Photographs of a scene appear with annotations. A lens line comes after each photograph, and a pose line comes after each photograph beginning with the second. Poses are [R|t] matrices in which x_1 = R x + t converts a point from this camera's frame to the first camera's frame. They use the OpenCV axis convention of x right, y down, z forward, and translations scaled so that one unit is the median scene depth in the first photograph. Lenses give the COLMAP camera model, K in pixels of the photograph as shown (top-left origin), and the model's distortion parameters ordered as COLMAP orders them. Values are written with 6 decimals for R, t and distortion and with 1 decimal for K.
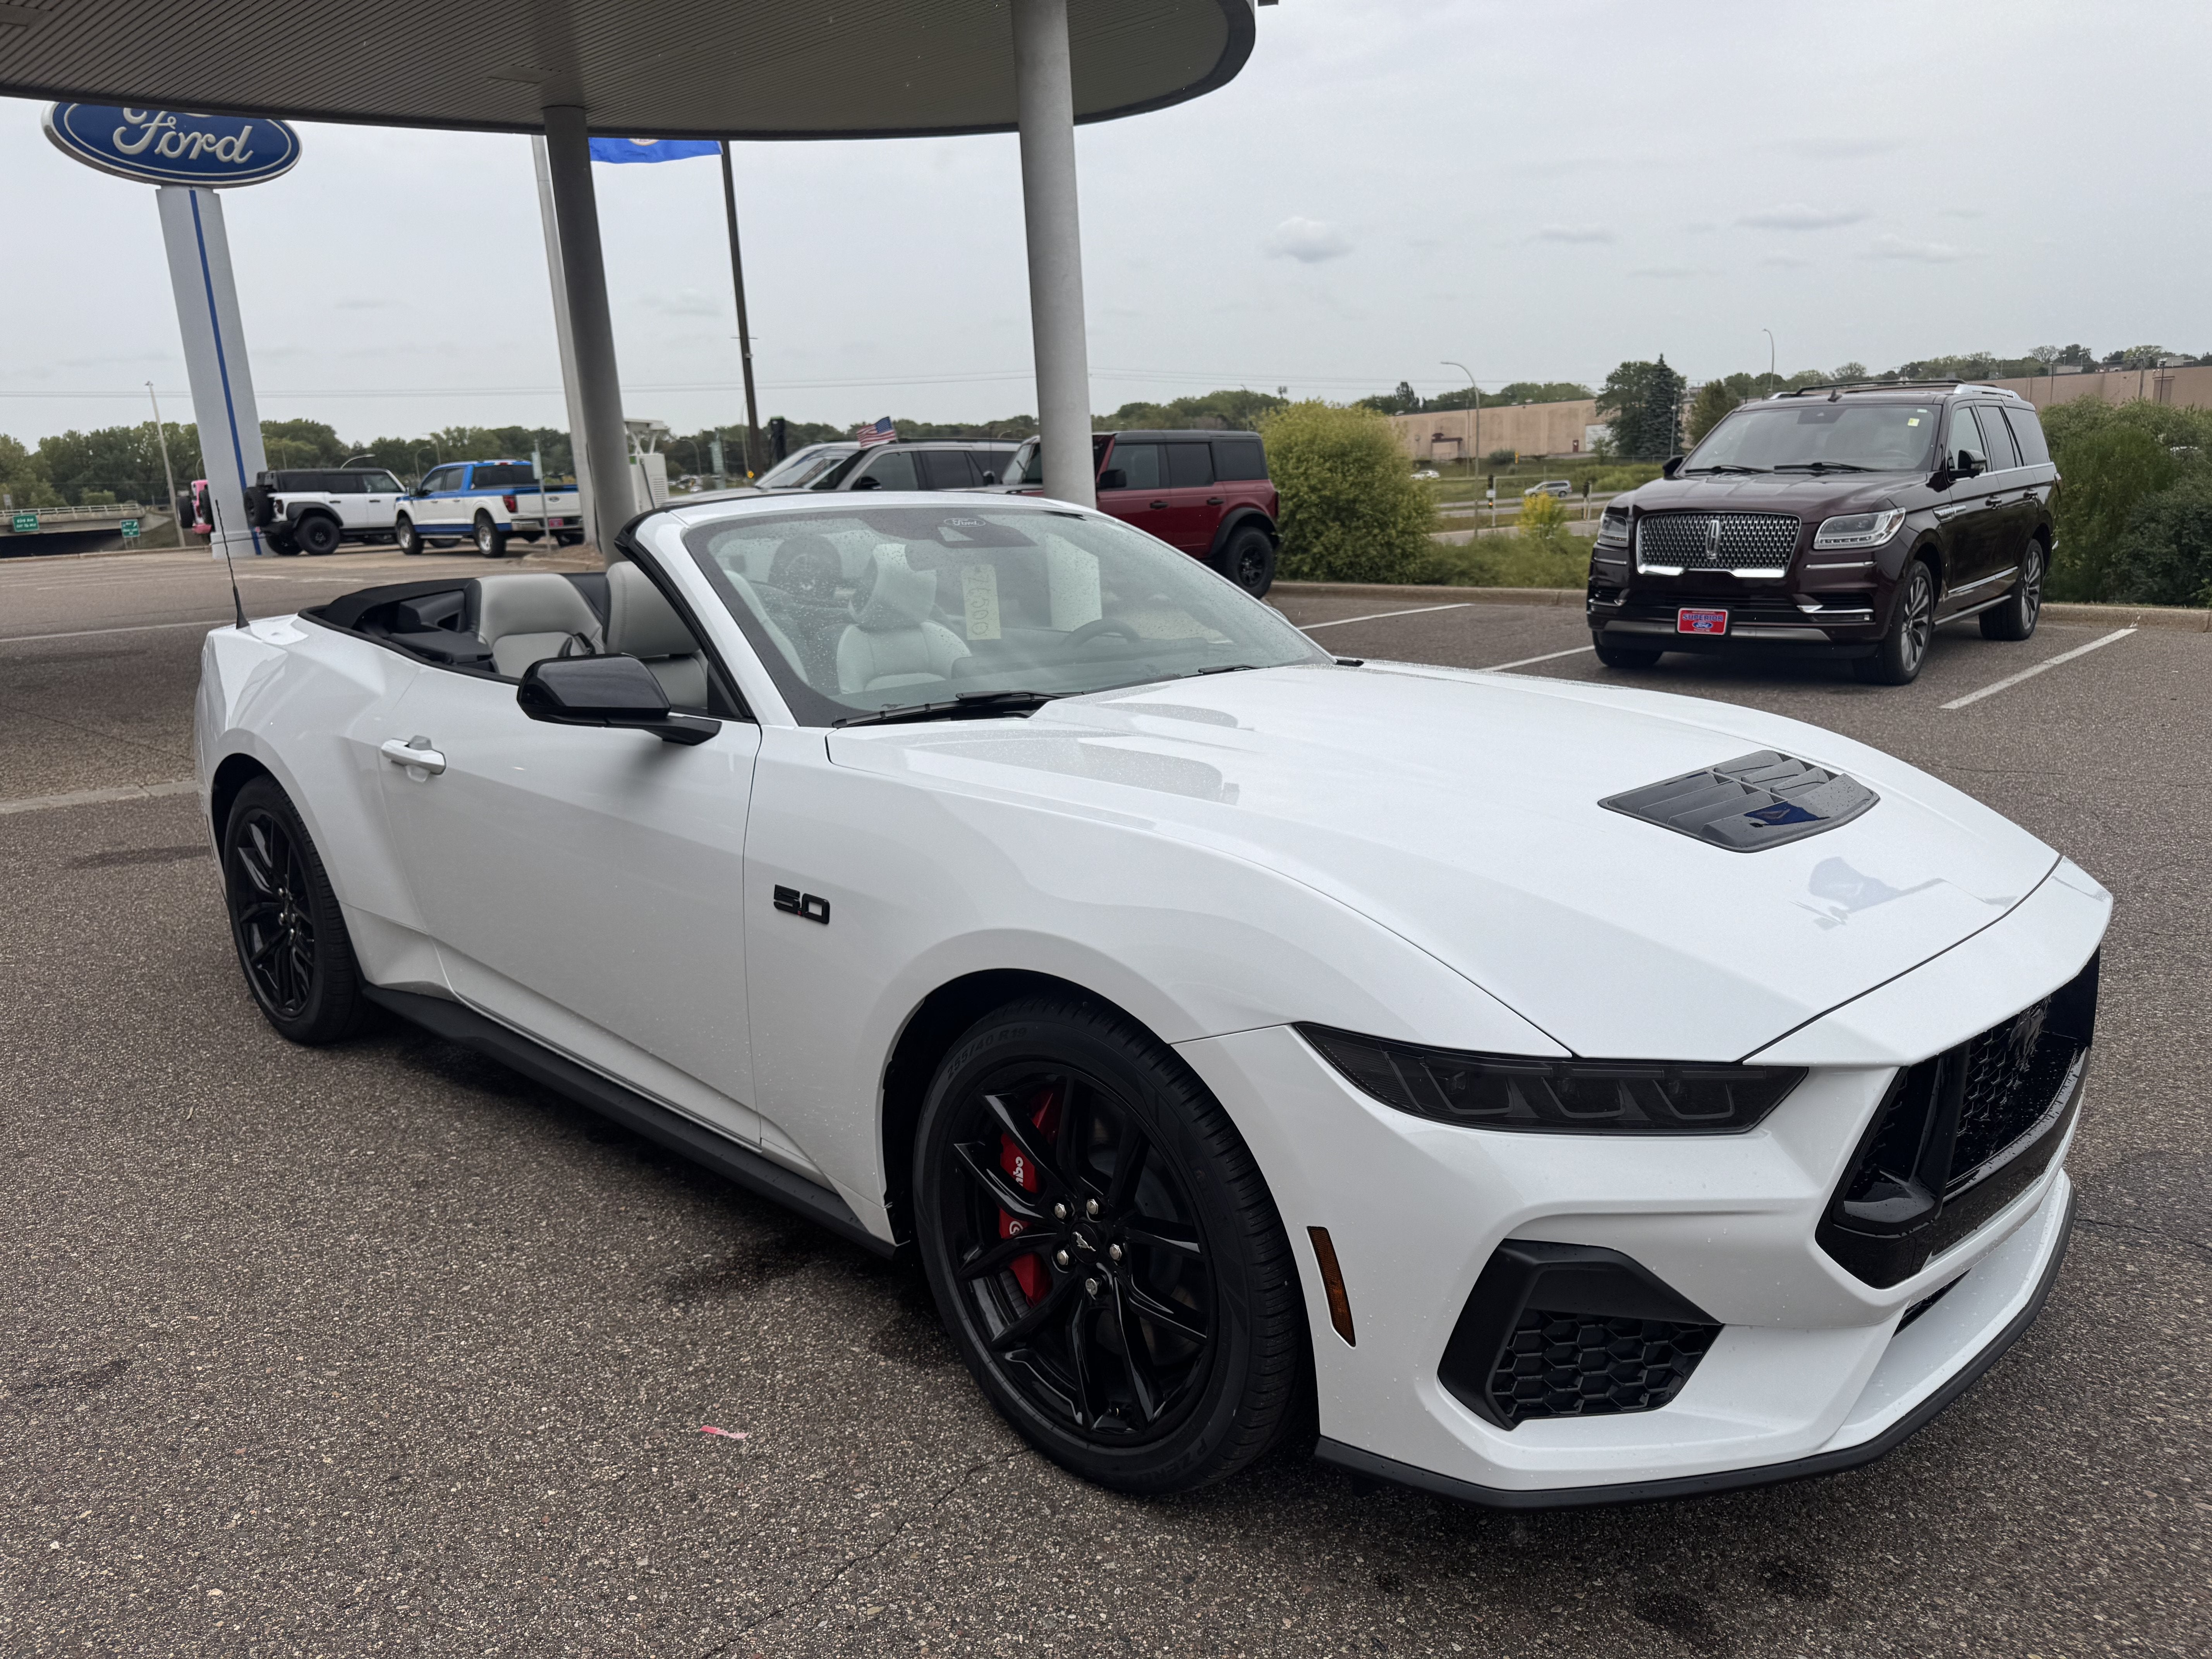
lens RADIAL K [[1566.9, 0, 1104.1], [0, 1566.9, 833.7], [0, 0, 1]] dist [0.020875, -0.027249]
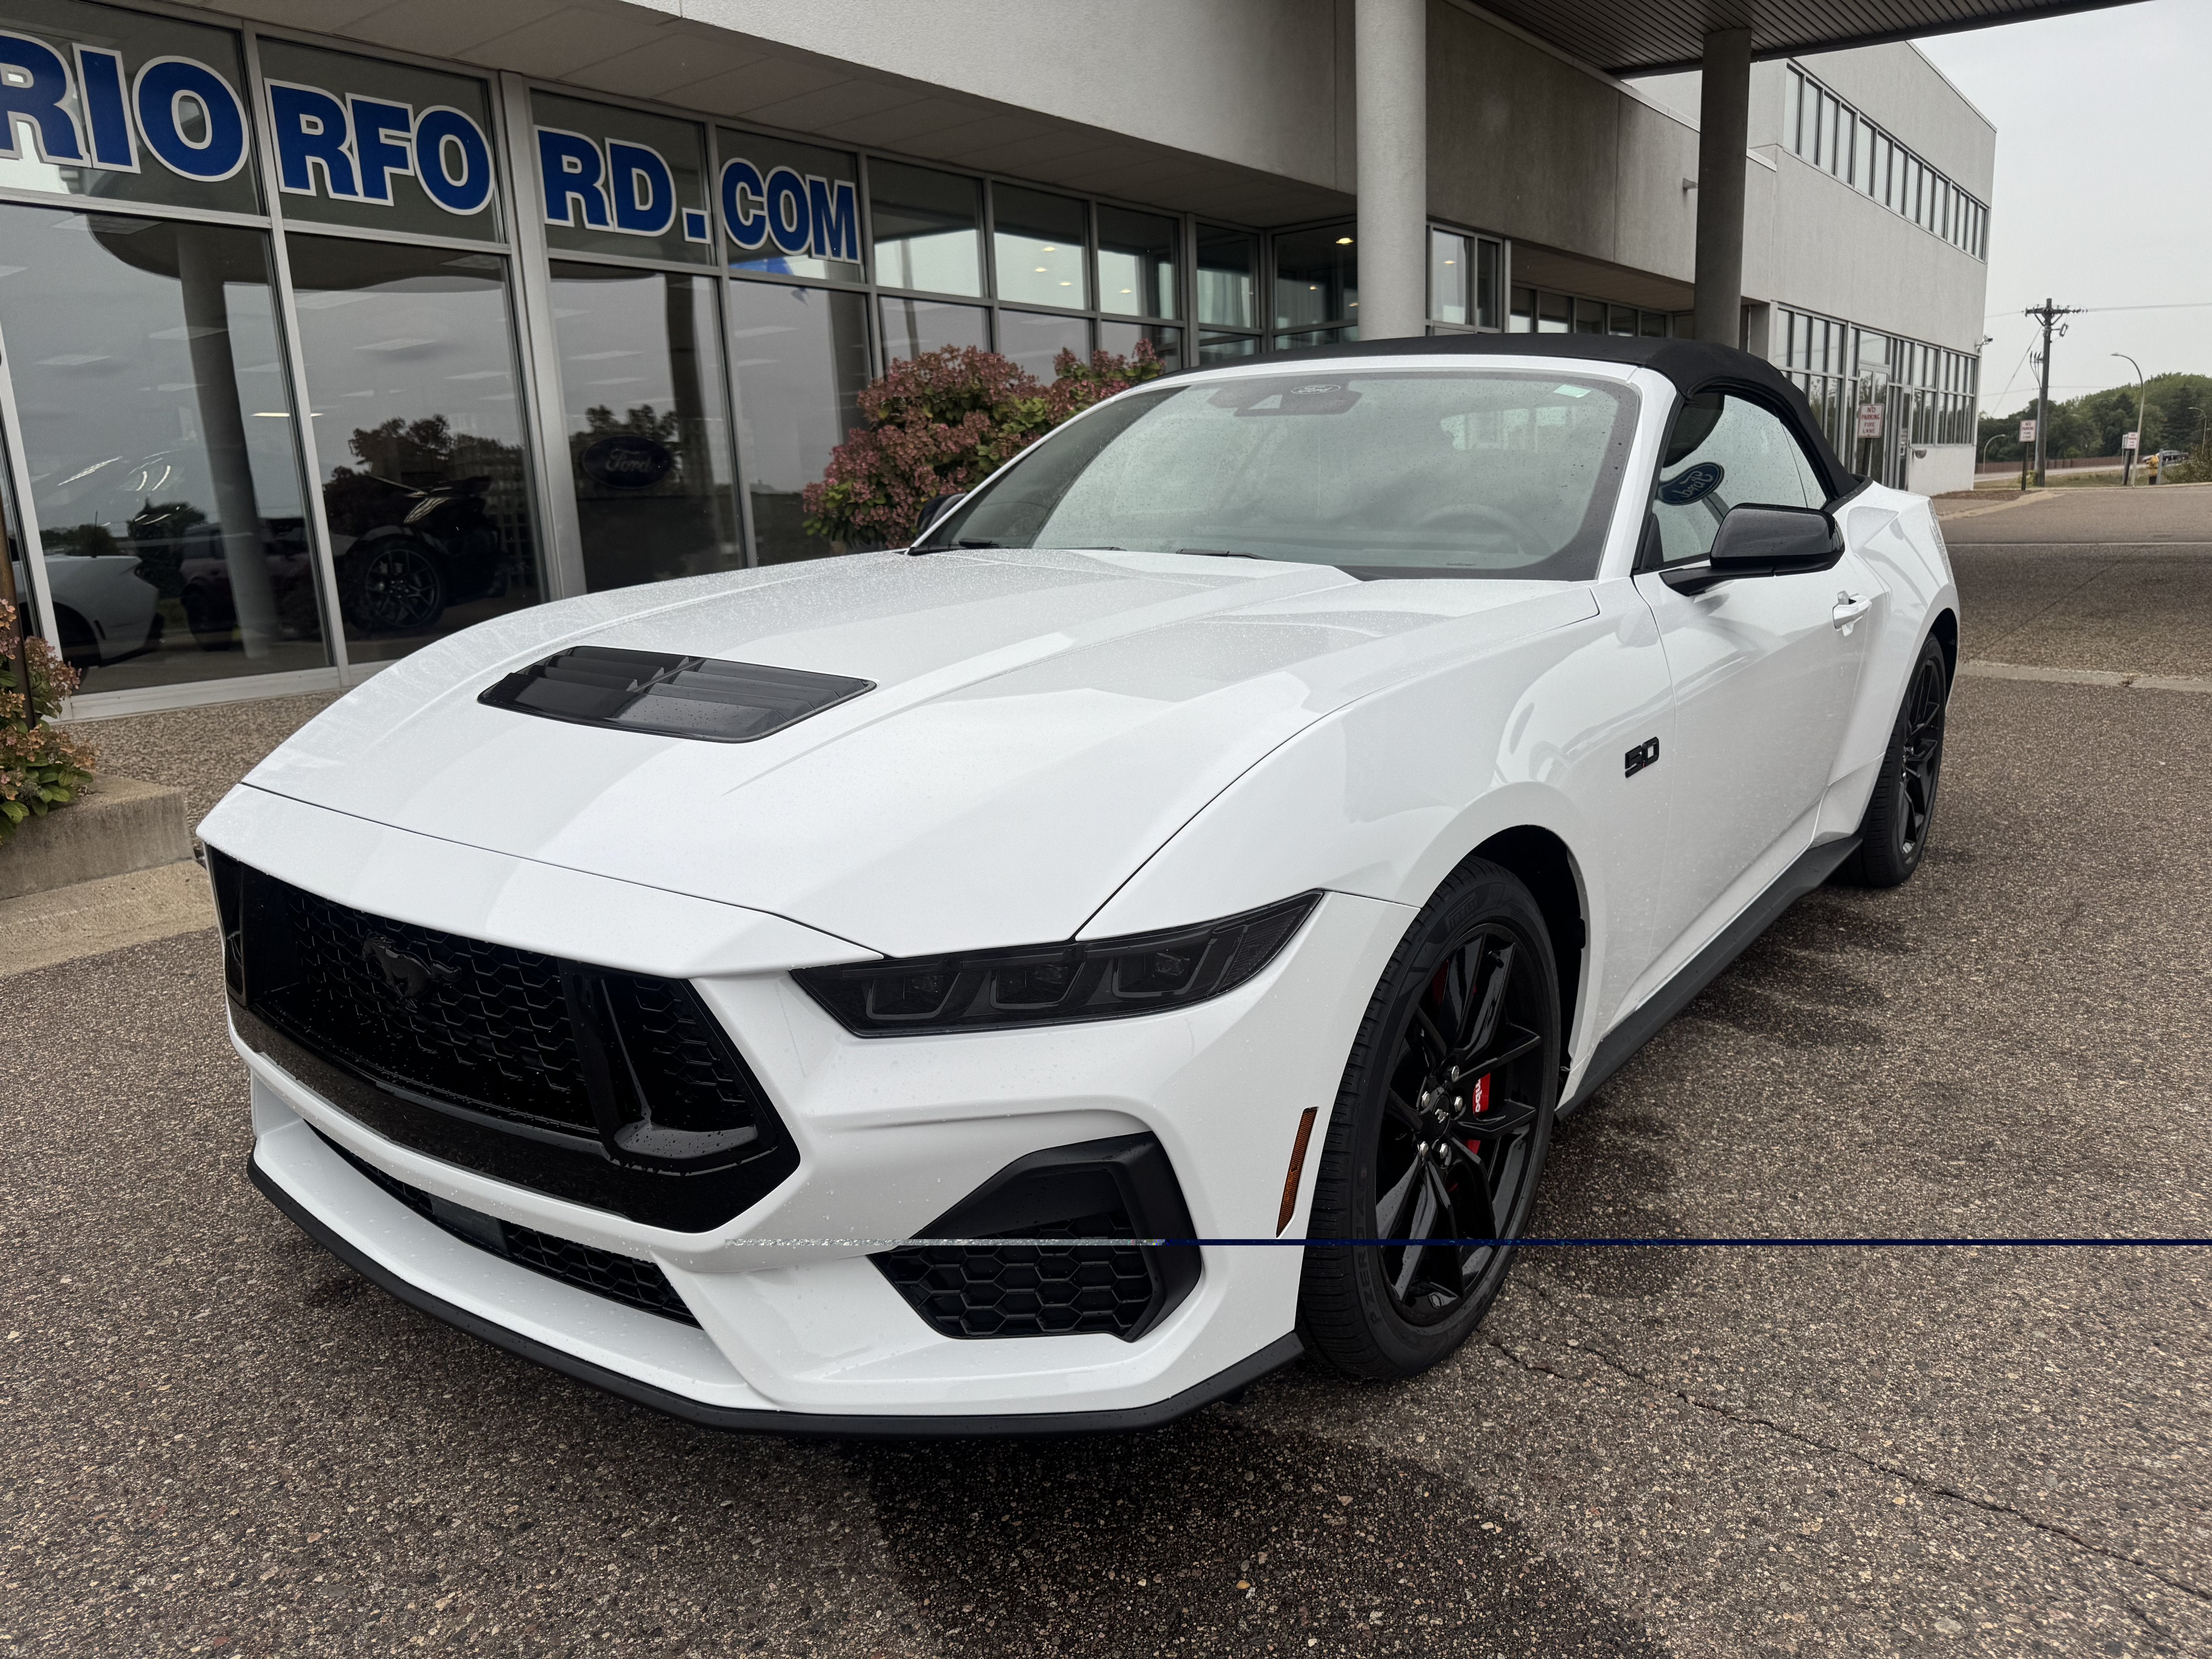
lens RADIAL K [[1564.4, 0, 1101.8], [0, 1564.4, 841.7], [0, 0, 1]] dist [0.030911, -0.040878]
pose [[0.109187, 0.256255, -0.960423, 0.912140], [-0.193376, 0.953216, 0.232348, -0.134595], [0.975030, 0.160353, 0.153632, 0.782596]]
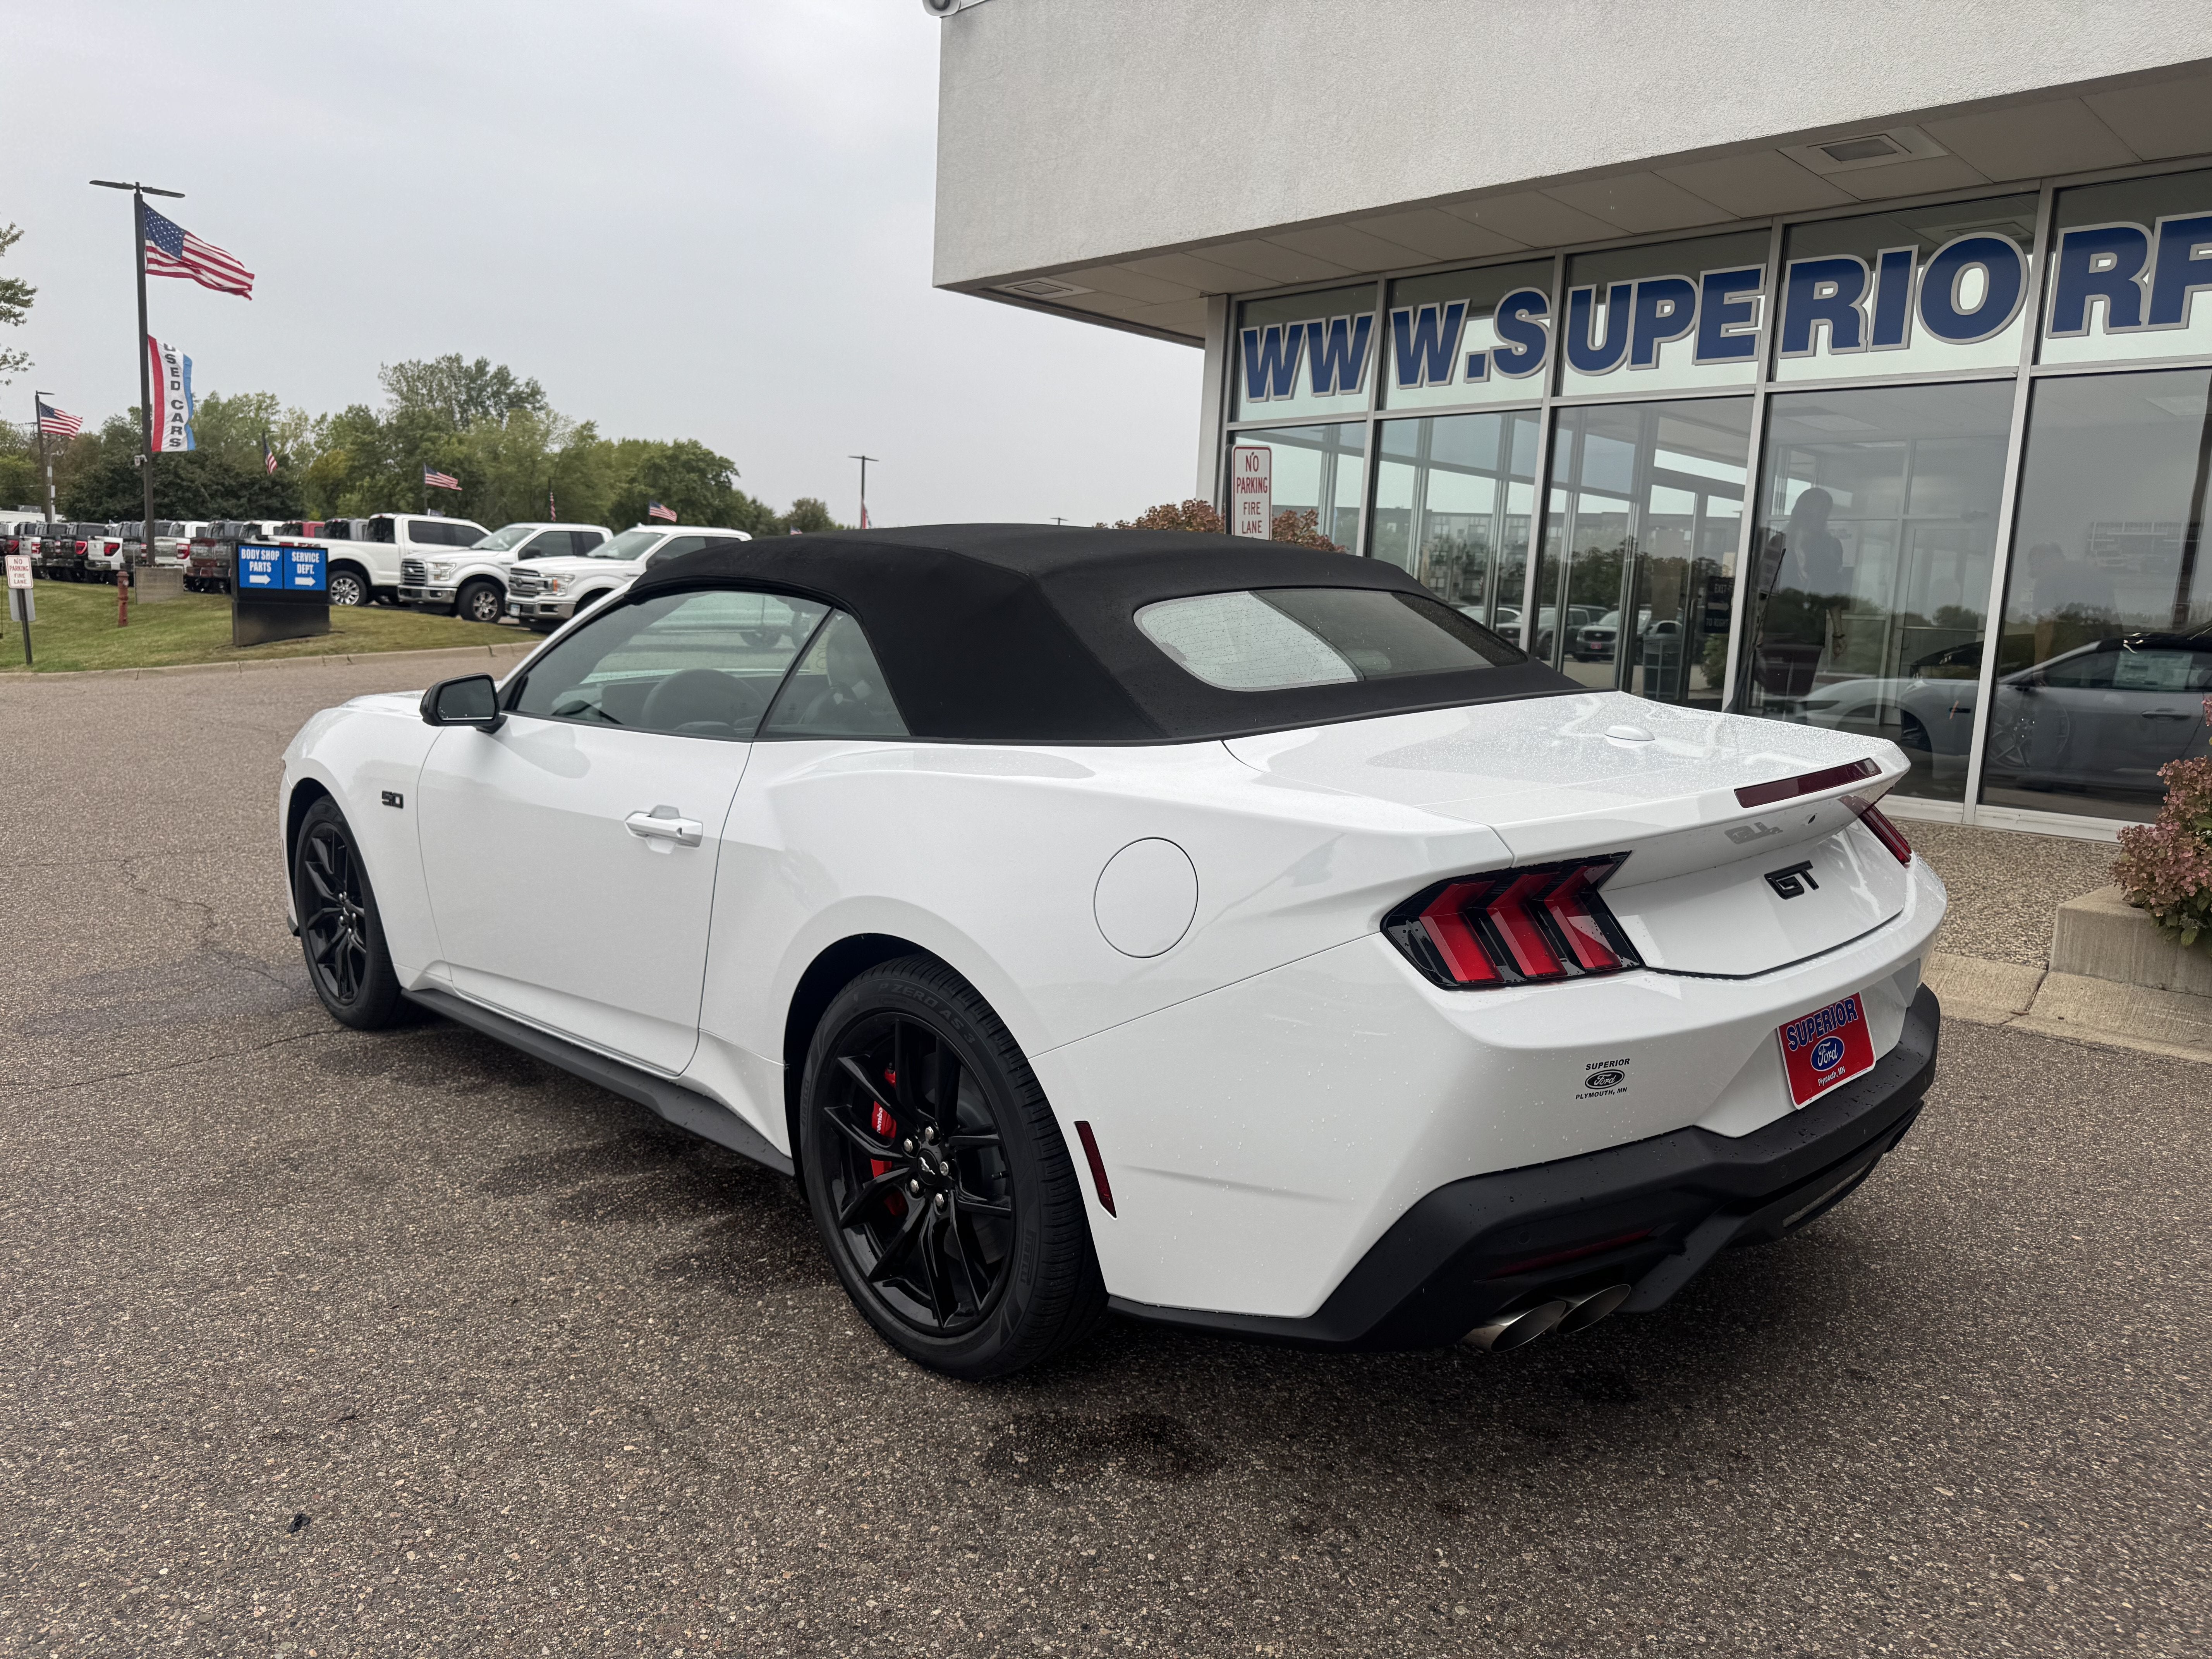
lens RADIAL K [[1564.4, 0, 1102.6], [0, 1564.4, 831.3], [0, 0, 1]] dist [0.030911, -0.040878]
pose [[-0.998874, 0.002596, 0.047371, -0.361927], [0.019835, 0.929902, 0.367273, -0.468400], [-0.043097, 0.367799, -0.928906, 2.242631]]
